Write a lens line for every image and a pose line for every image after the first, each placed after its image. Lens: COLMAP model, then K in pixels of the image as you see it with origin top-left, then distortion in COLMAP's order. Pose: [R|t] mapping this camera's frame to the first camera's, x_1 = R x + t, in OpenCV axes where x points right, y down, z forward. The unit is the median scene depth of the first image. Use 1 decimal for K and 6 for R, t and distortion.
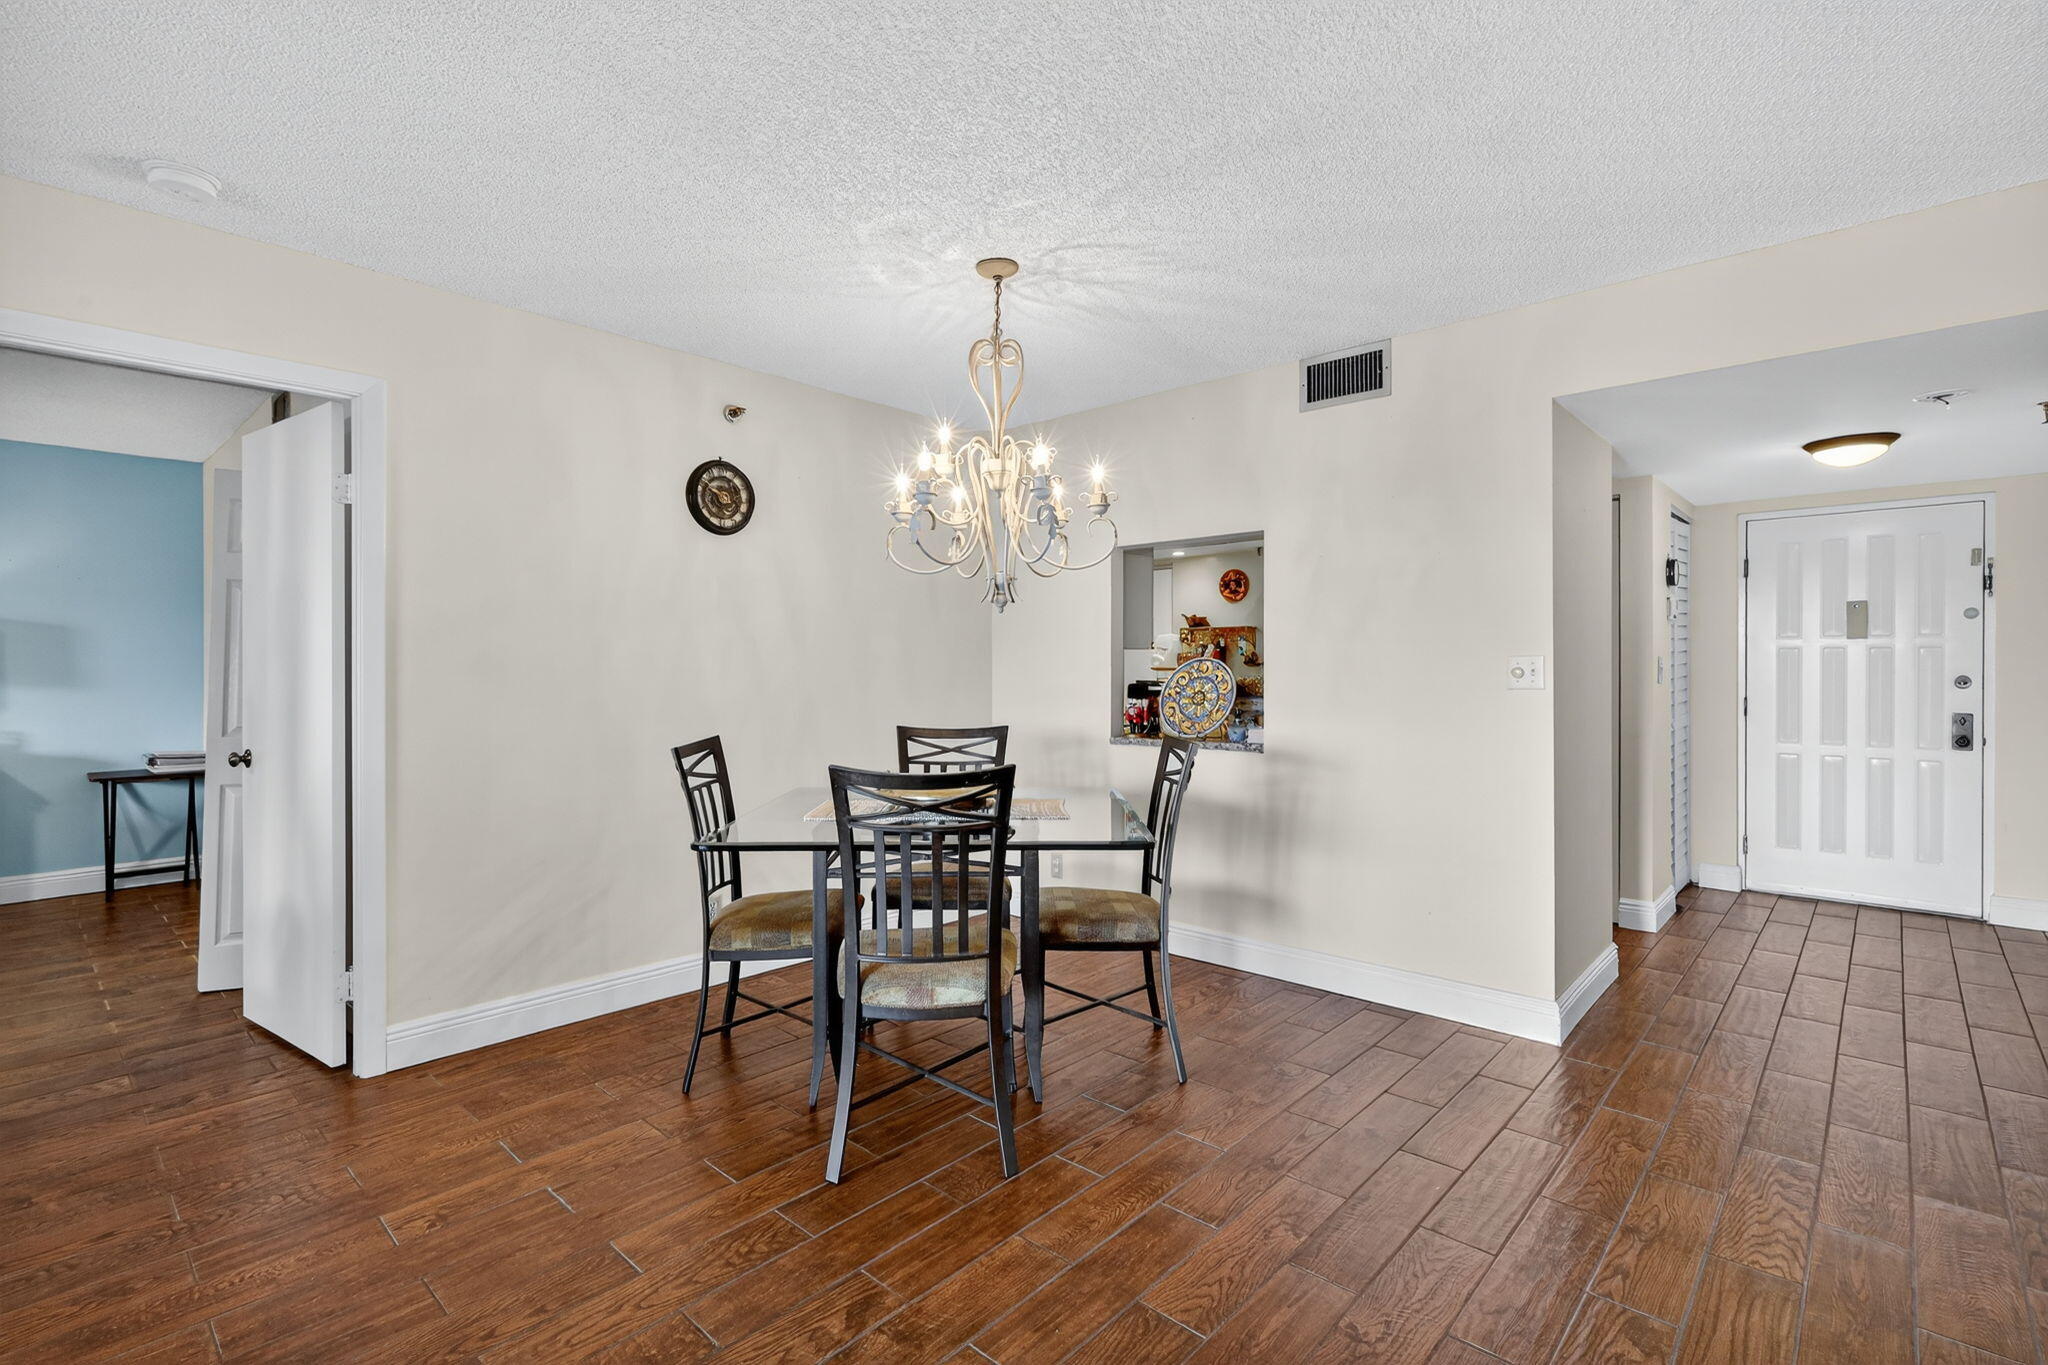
lens RADIAL K [[963.3, 0, 1024.0], [0, 963.3, 682.5], [0, 0, 1]] dist [0.003373, 0.000675]
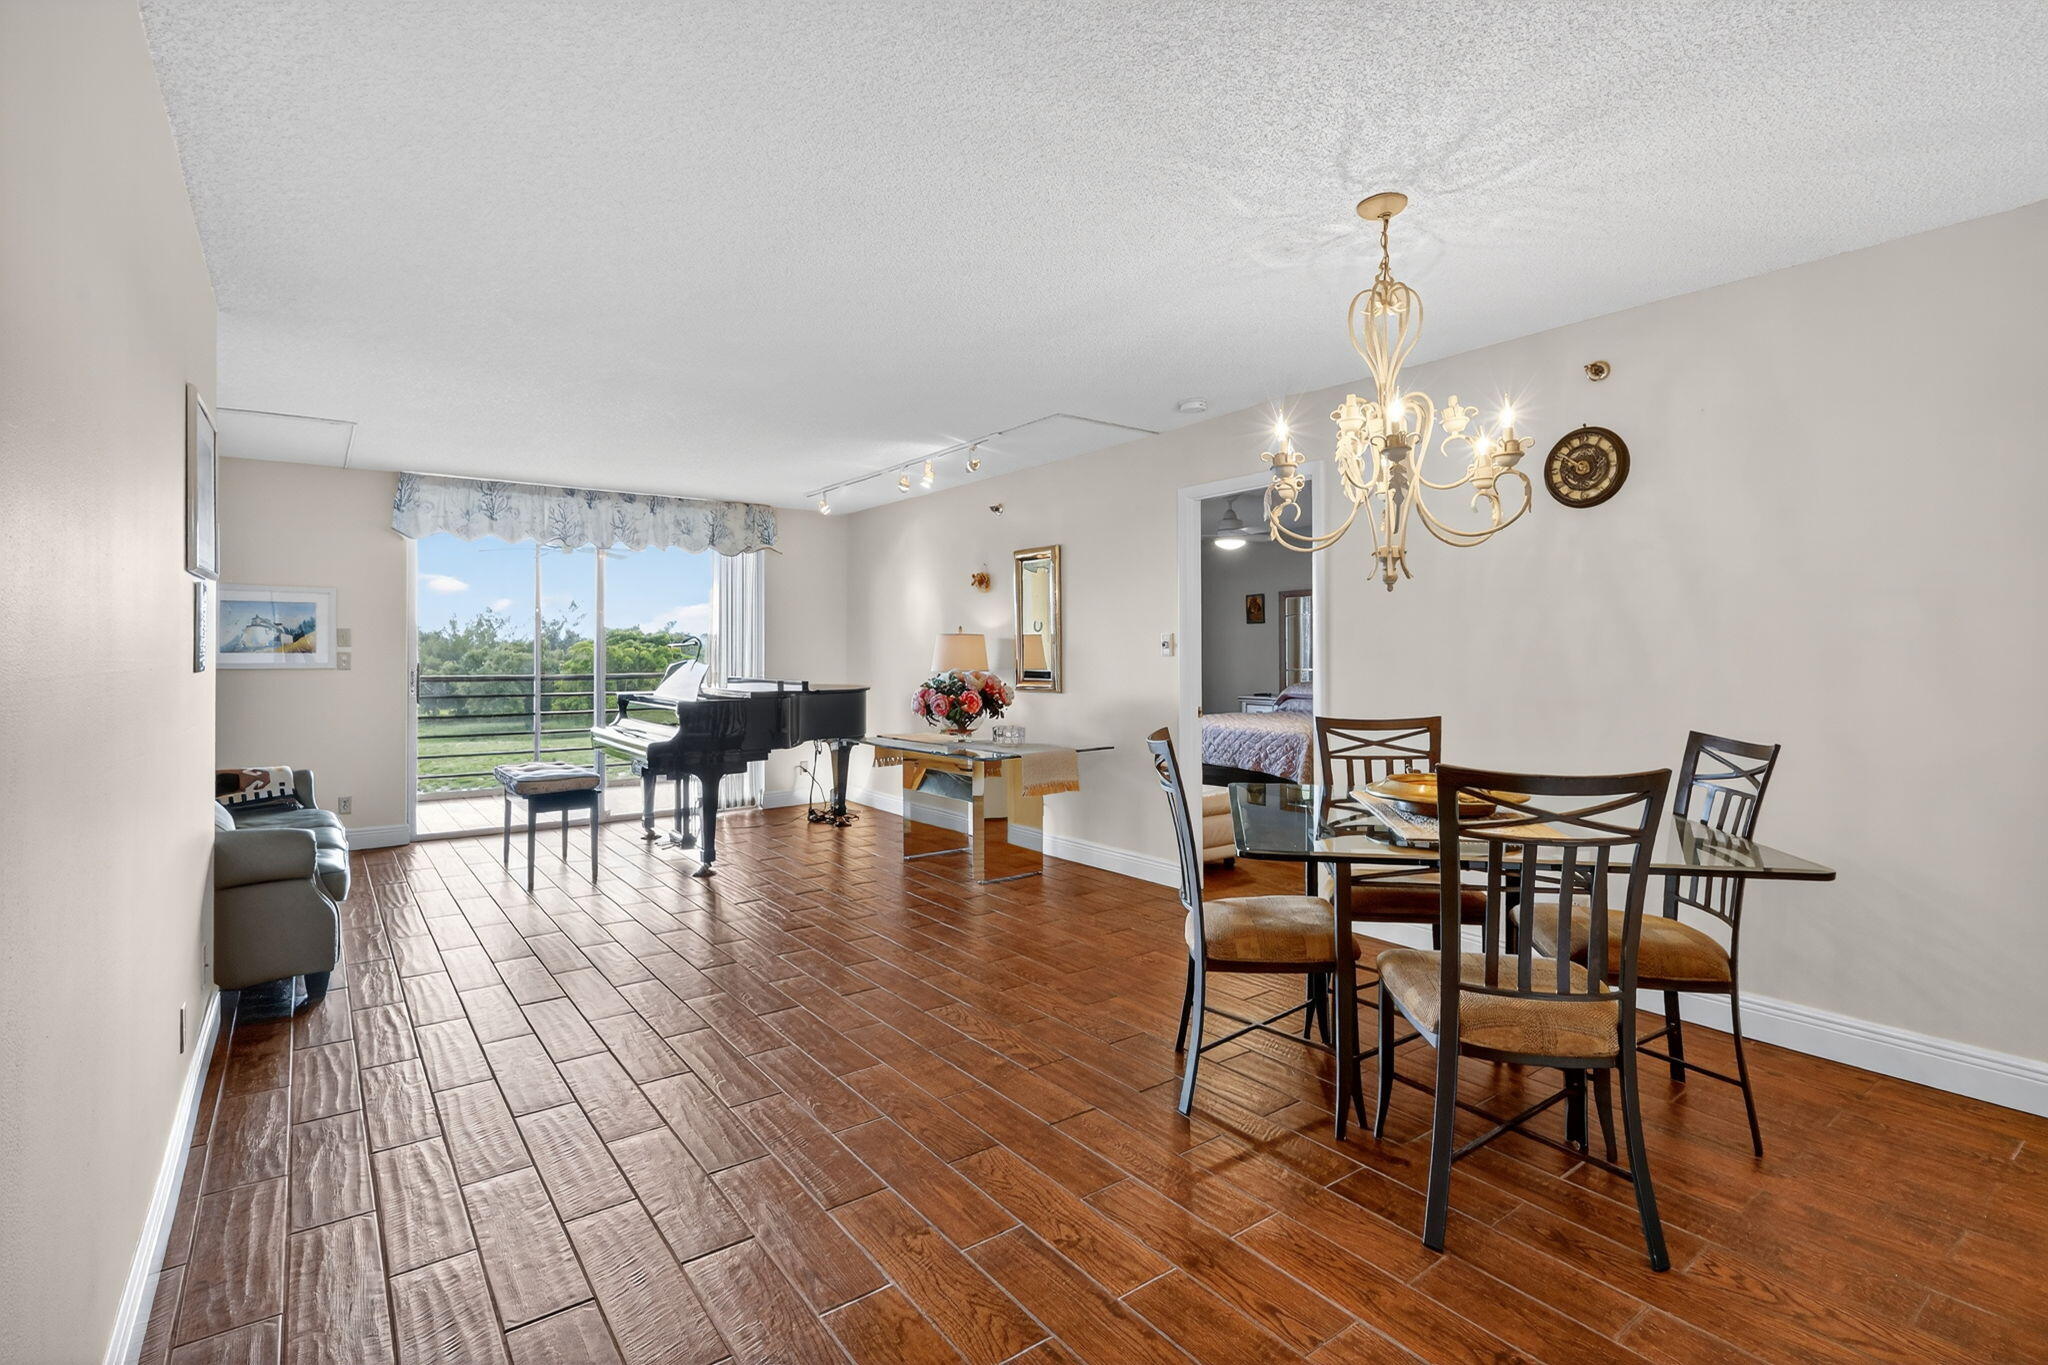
lens RADIAL K [[965.7, 0, 1025.0], [0, 965.7, 655.5], [0, 0, 1]] dist [0.000926, 0.000429]
pose [[-0.201331, 0.000631, -0.979523, 0.721060], [-0.004234, 0.999990, 0.001514, -0.010282], [0.979514, 0.004452, -0.201326, 0.674937]]
